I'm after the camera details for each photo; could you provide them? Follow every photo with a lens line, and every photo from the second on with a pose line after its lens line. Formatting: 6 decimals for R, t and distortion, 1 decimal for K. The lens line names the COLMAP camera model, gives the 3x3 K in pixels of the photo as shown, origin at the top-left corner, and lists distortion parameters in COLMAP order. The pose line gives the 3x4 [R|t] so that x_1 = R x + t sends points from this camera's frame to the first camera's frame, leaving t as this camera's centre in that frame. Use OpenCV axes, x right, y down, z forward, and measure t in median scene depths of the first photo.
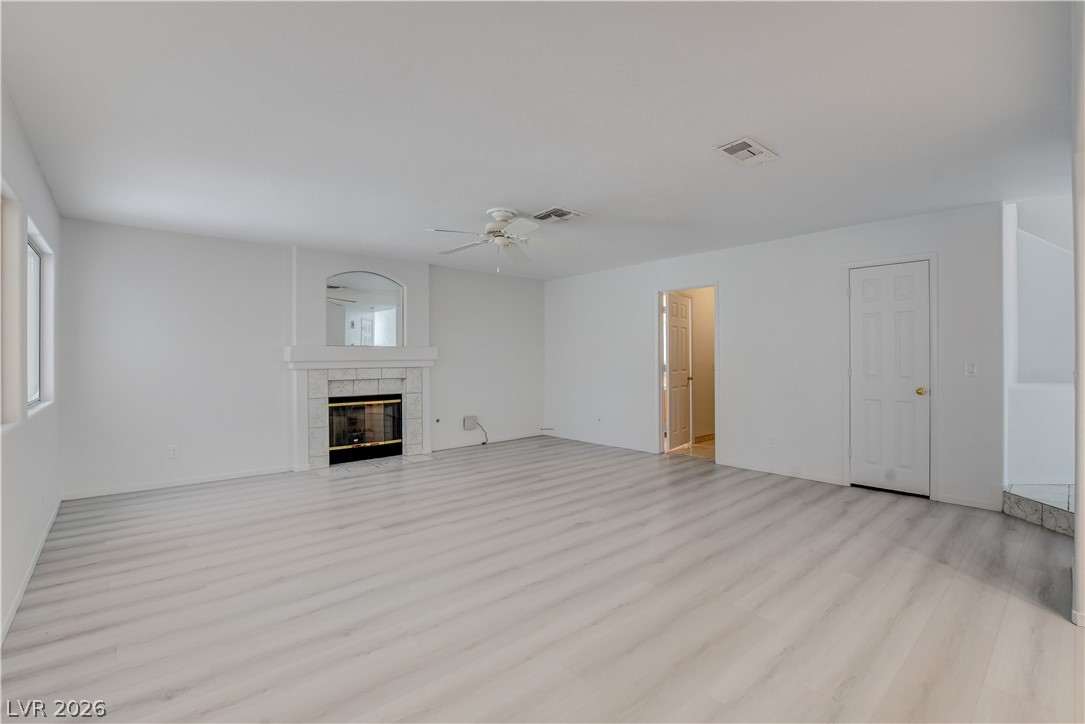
lens RADIAL K [[481.9, 0, 548.7], [0, 481.9, 359.4], [0, 0, 1]] dist [-0.028566, 0.005580]
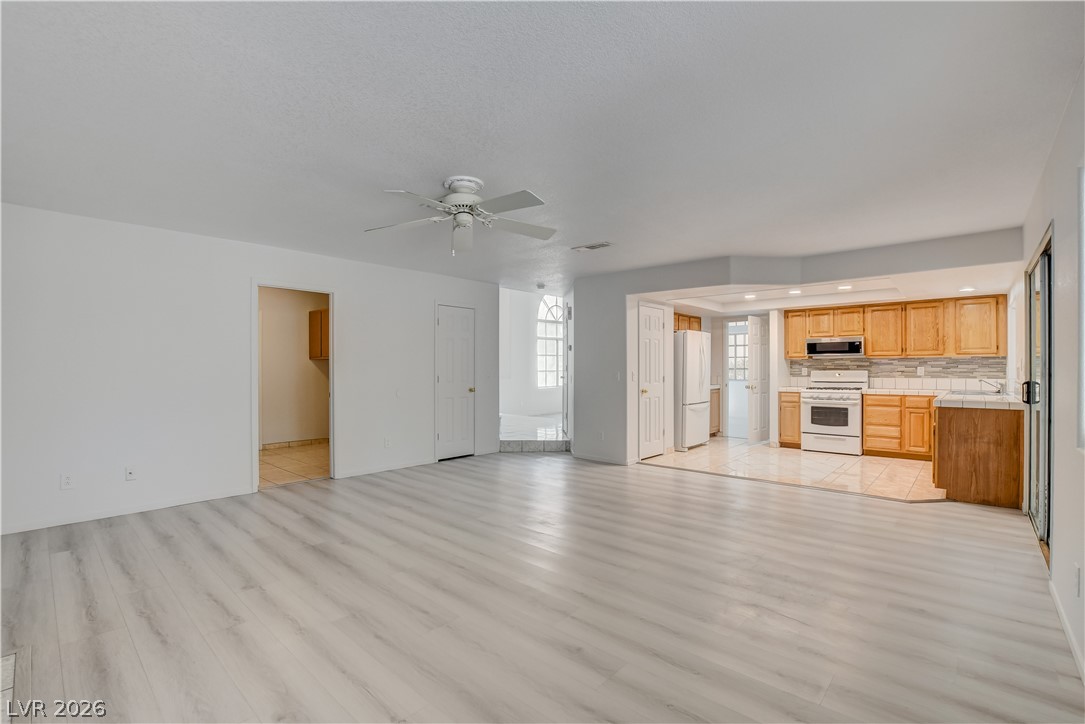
lens RADIAL K [[481.9, 0, 534.2], [0, 481.9, 366.9], [0, 0, 1]] dist [-0.028566, 0.005580]
pose [[-0.082819, 0.006005, 0.996547, -0.629654], [0.005389, 0.999970, -0.005577, -0.000387], [-0.996550, 0.004908, -0.082849, 0.670591]]
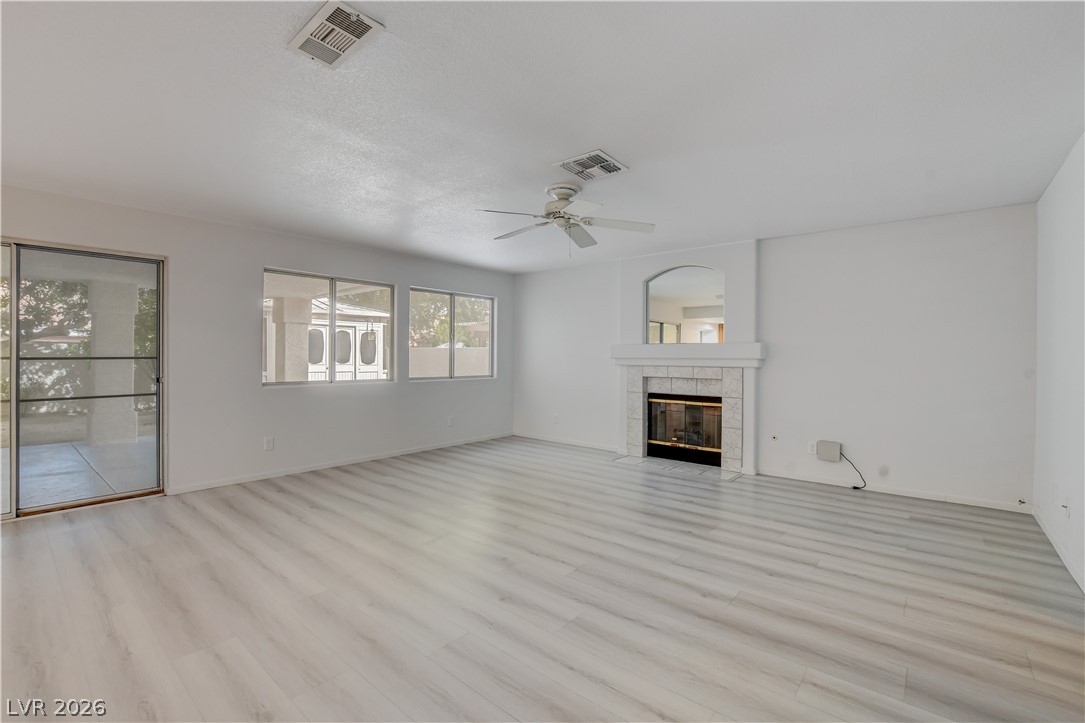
lens RADIAL K [[481.9, 0, 542.0], [0, 481.9, 353.9], [0, 0, 1]] dist [-0.028566, 0.005580]
pose [[0.134974, 0.000598, -0.990849, 0.547632], [-0.011793, 0.999930, -0.001003, -0.002542], [0.990779, 0.011821, 0.134972, 0.596722]]
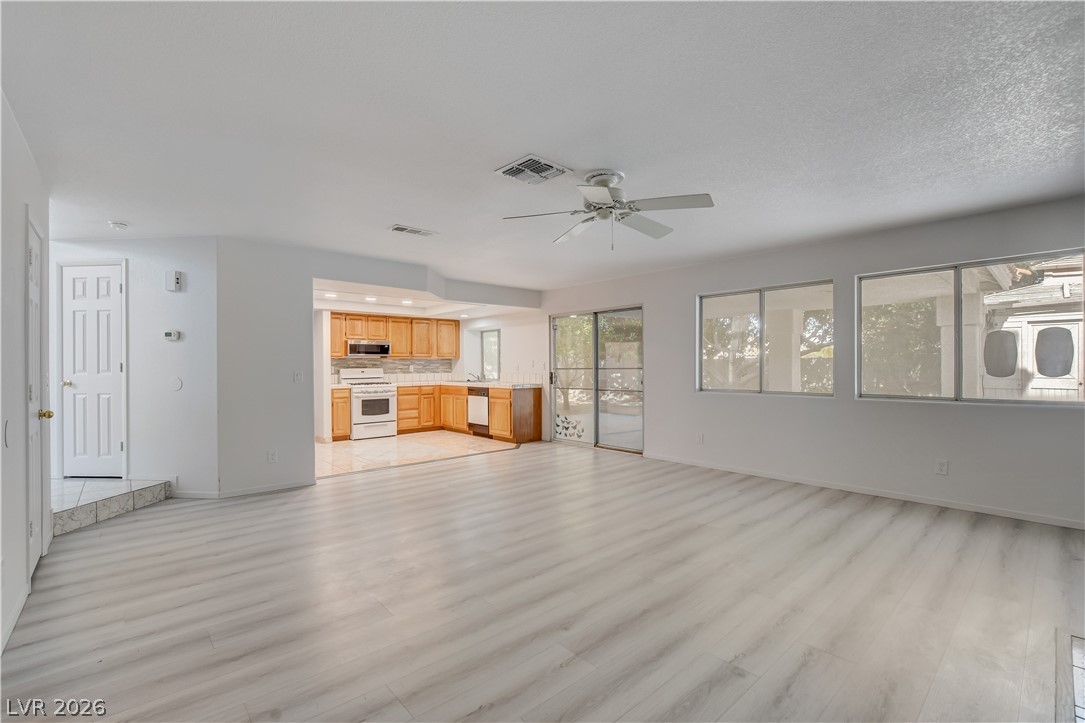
lens RADIAL K [[481.9, 0, 537.4], [0, 481.9, 363.3], [0, 0, 1]] dist [-0.028566, 0.005580]
pose [[-0.999930, 0.008456, 0.008332, 0.005219], [0.008446, 0.999964, -0.001259, -0.003351], [-0.008343, -0.001189, -0.999964, 1.254449]]
